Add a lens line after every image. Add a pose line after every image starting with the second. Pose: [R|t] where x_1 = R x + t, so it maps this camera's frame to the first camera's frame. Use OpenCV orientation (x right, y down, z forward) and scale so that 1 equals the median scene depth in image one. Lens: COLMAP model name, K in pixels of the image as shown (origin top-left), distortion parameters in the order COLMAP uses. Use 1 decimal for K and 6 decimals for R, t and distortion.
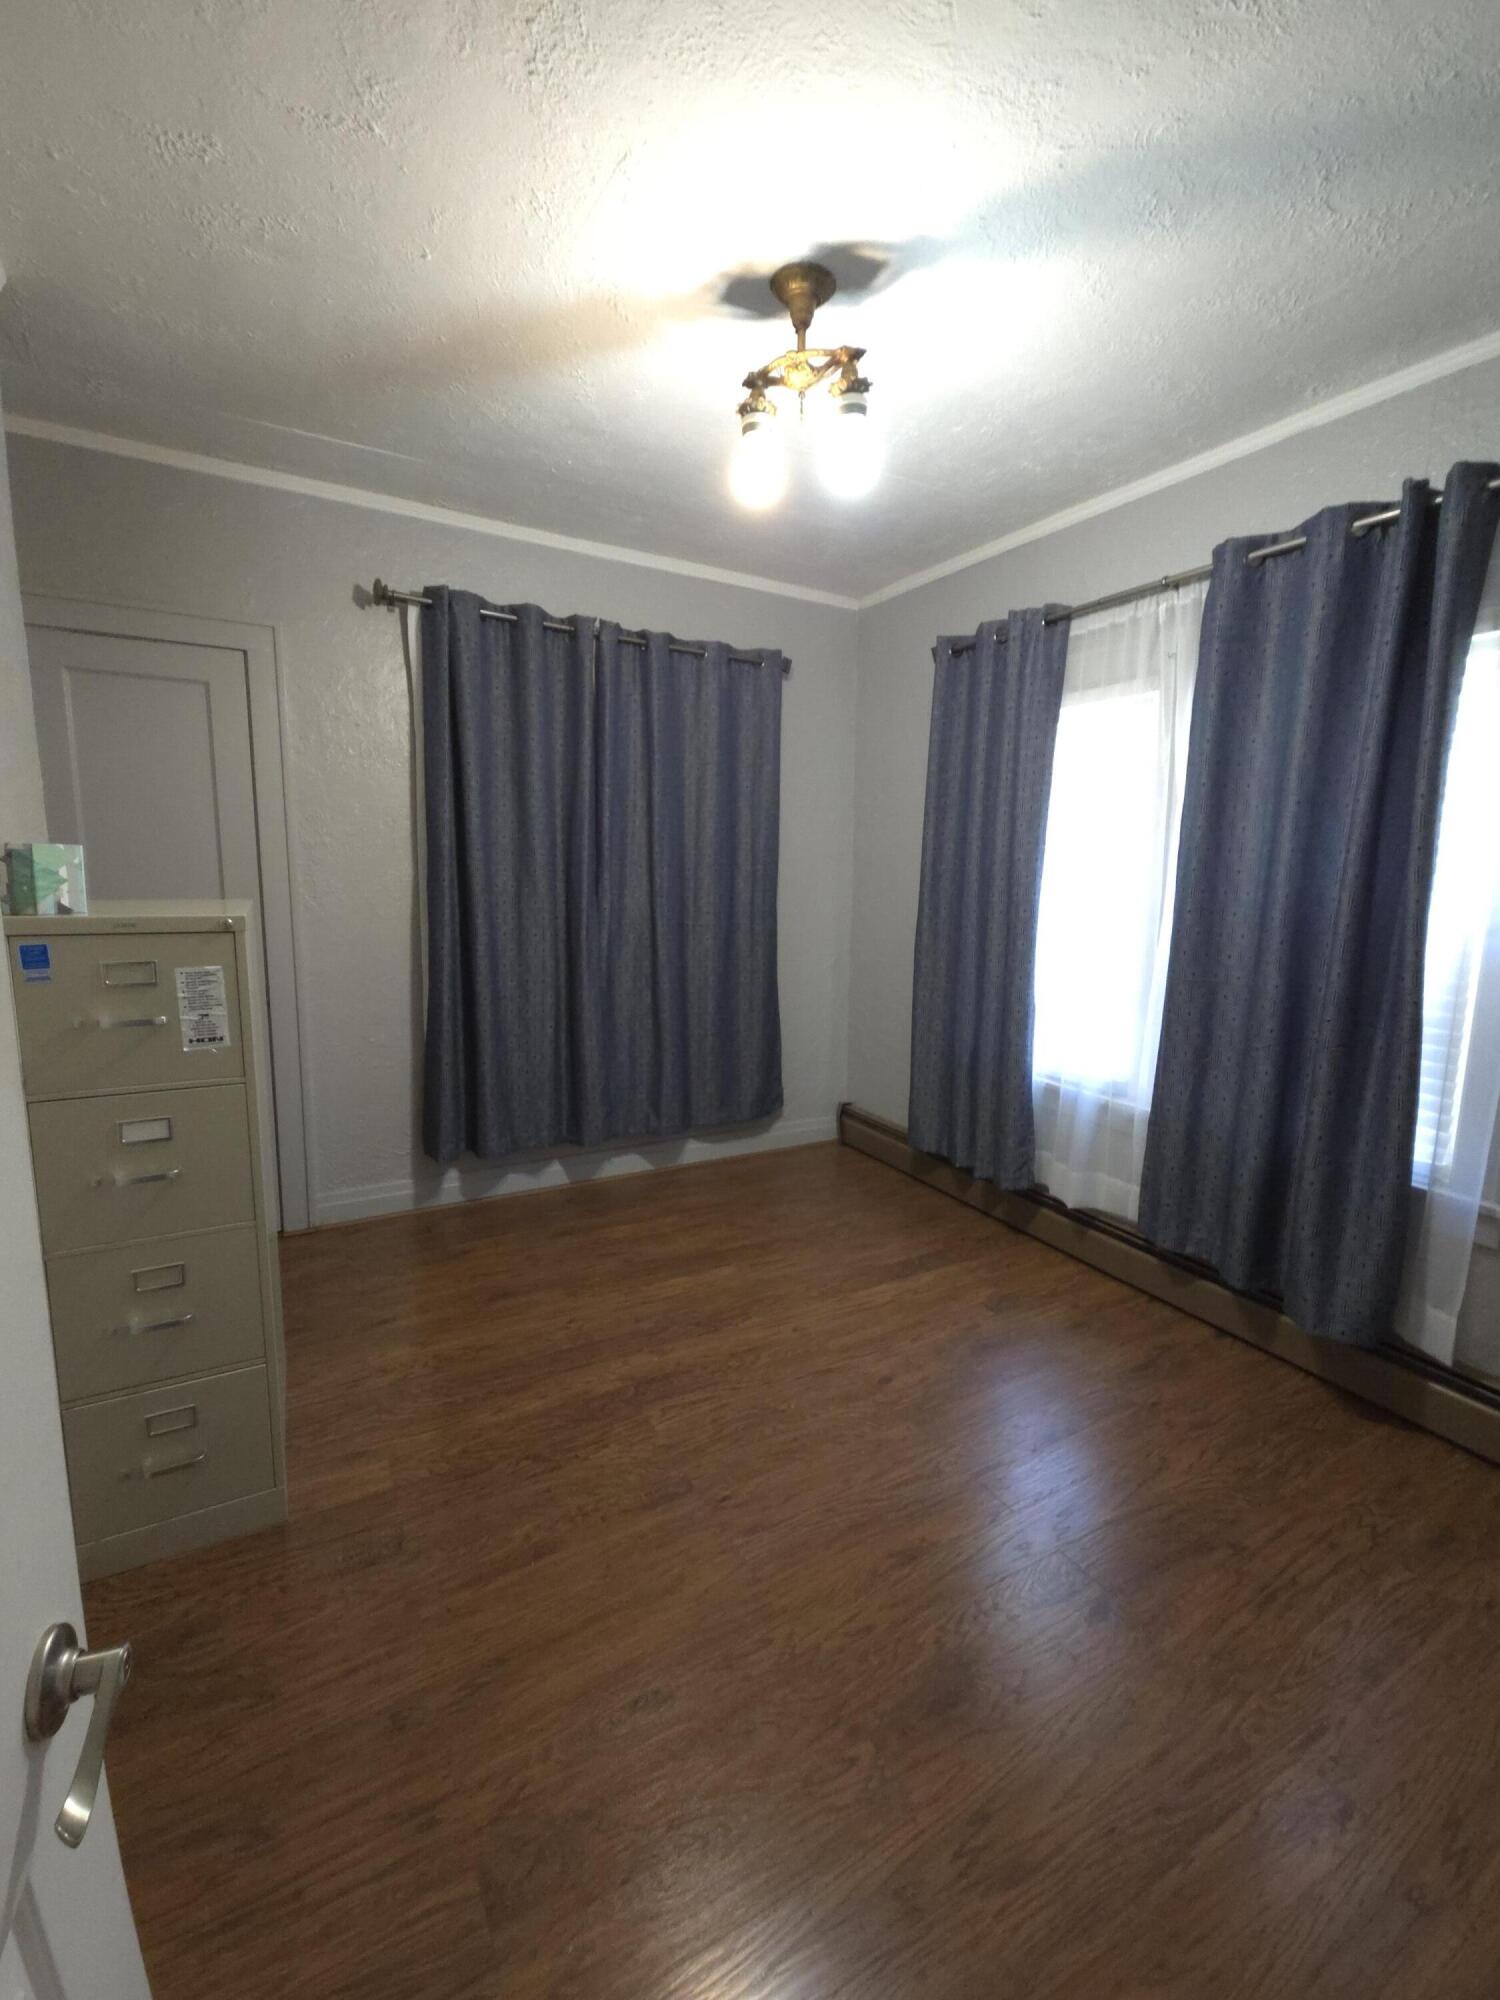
lens RADIAL K [[858.0, 0, 761.1], [0, 858.0, 999.6], [0, 0, 1]] dist [-0.002760, -0.000083]
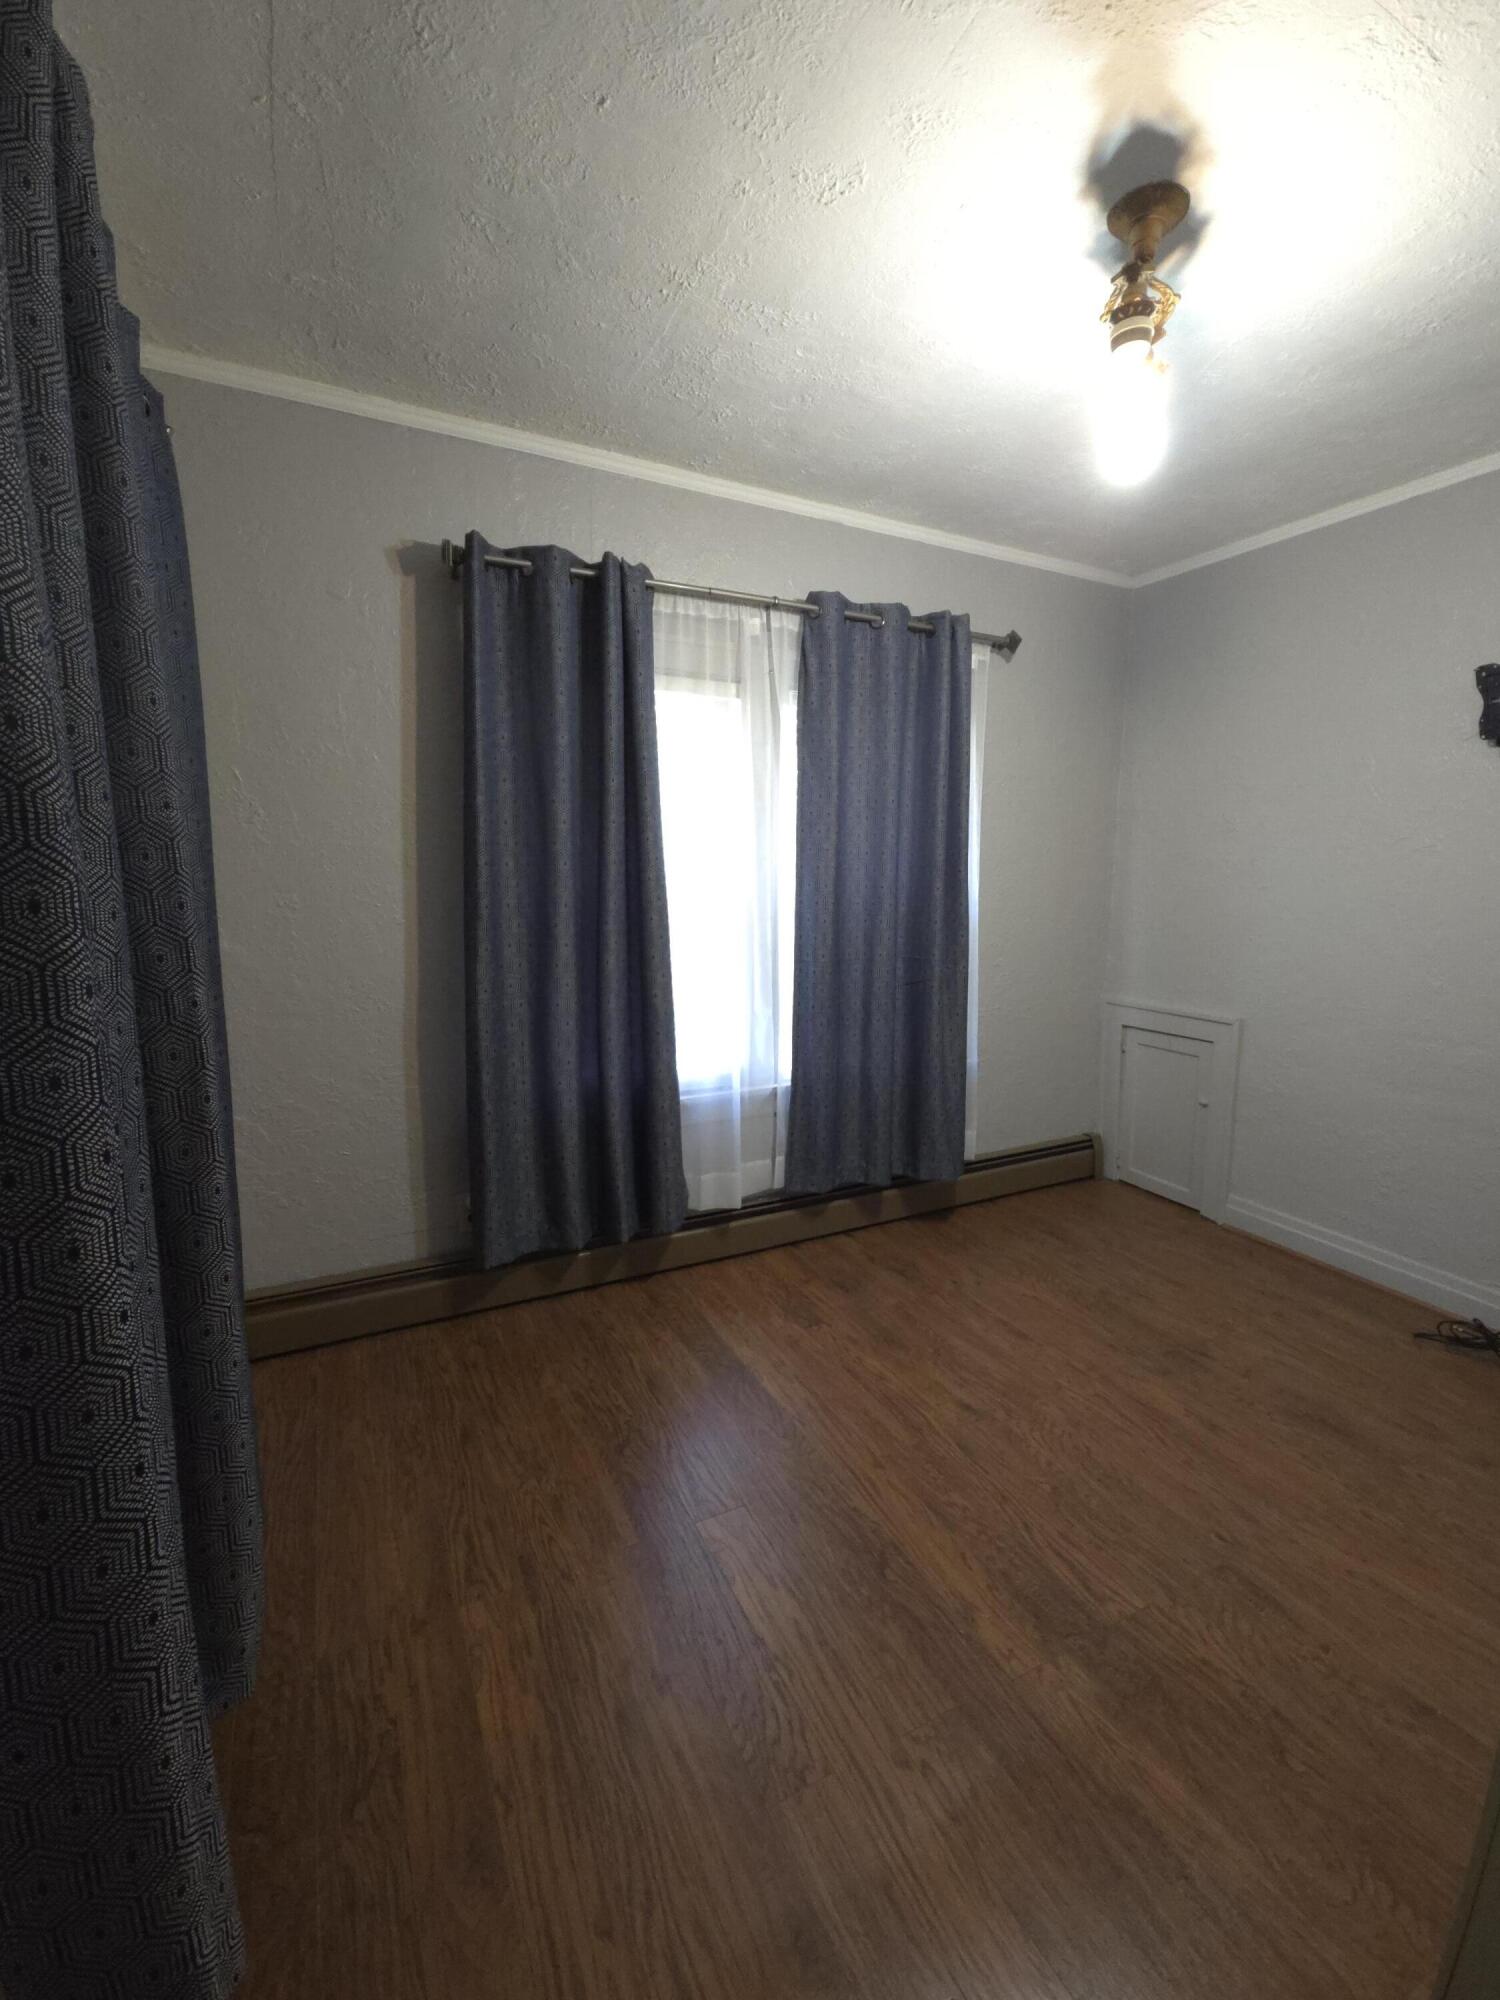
lens RADIAL K [[858.0, 0, 760.1], [0, 858.0, 1000.5], [0, 0, 1]] dist [-0.002760, -0.000083]
pose [[0.047690, -0.172460, 0.983861, -0.613497], [0.147303, 0.975427, 0.163842, -0.162158], [-0.987941, 0.137112, 0.071922, 0.919506]]
